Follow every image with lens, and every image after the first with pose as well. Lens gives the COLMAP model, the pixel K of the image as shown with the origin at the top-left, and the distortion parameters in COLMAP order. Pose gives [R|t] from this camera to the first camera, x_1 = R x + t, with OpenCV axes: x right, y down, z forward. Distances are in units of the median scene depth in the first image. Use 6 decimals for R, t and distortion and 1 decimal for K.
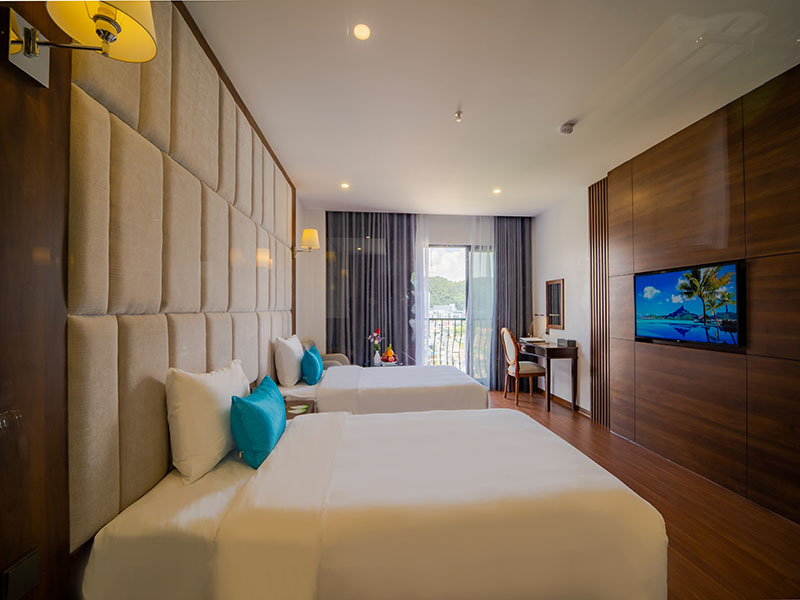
lens RADIAL K [[332.9, 0, 398.0], [0, 332.9, 307.1], [0, 0, 1]] dist [-0.020100, 0.000920]
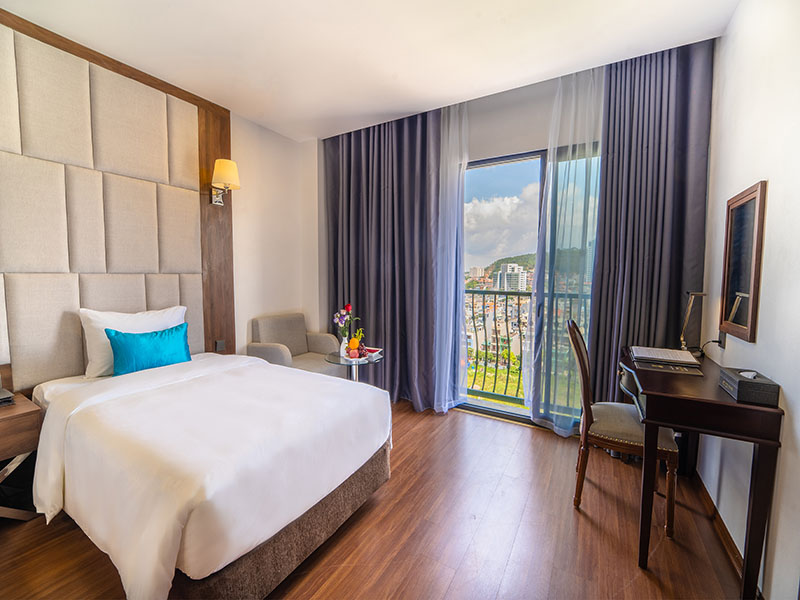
lens RADIAL K [[332.9, 0, 396.7], [0, 332.9, 299.6], [0, 0, 1]] dist [-0.020100, 0.000920]
pose [[0.805186, 0.054930, -0.590473, 0.598874], [-0.009582, 0.996776, 0.079660, 0.006113], [0.592945, -0.058483, 0.803117, 0.799016]]
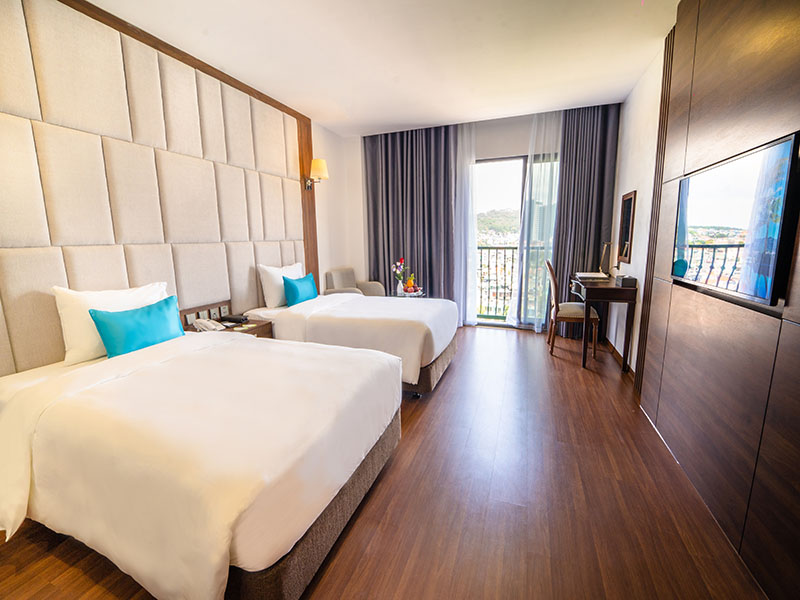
lens RADIAL K [[332.9, 0, 396.6], [0, 332.9, 296.5], [0, 0, 1]] dist [-0.020100, 0.000920]
pose [[0.894673, 0.065203, -0.441938, 0.543365], [0.015489, 0.984168, 0.176560, 0.005813], [0.446454, -0.164809, 0.879498, 0.180999]]
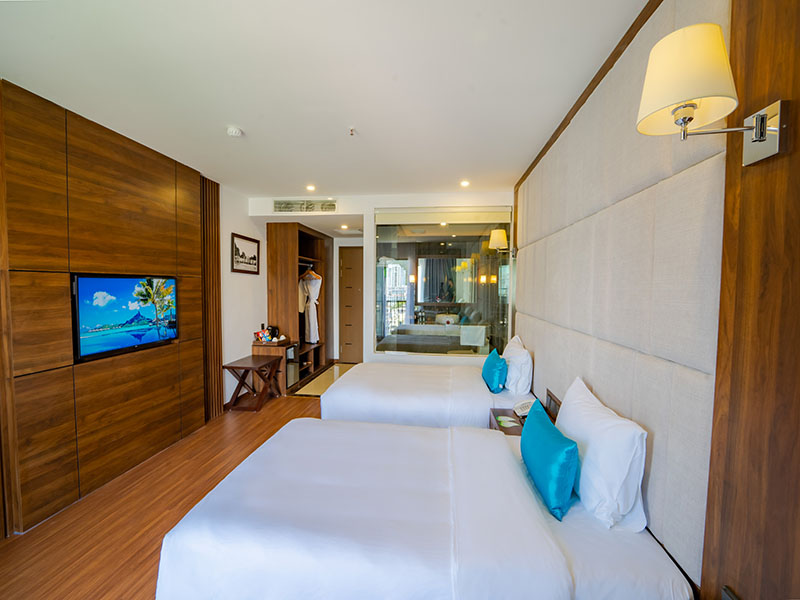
lens RADIAL K [[332.9, 0, 399.4], [0, 332.9, 300.5], [0, 0, 1]] dist [-0.020100, 0.000920]
pose [[-0.976181, -0.012899, 0.216575, -0.152734], [-0.004770, 0.999266, 0.038014, -0.074268], [-0.216906, 0.036076, -0.975526, 1.616481]]
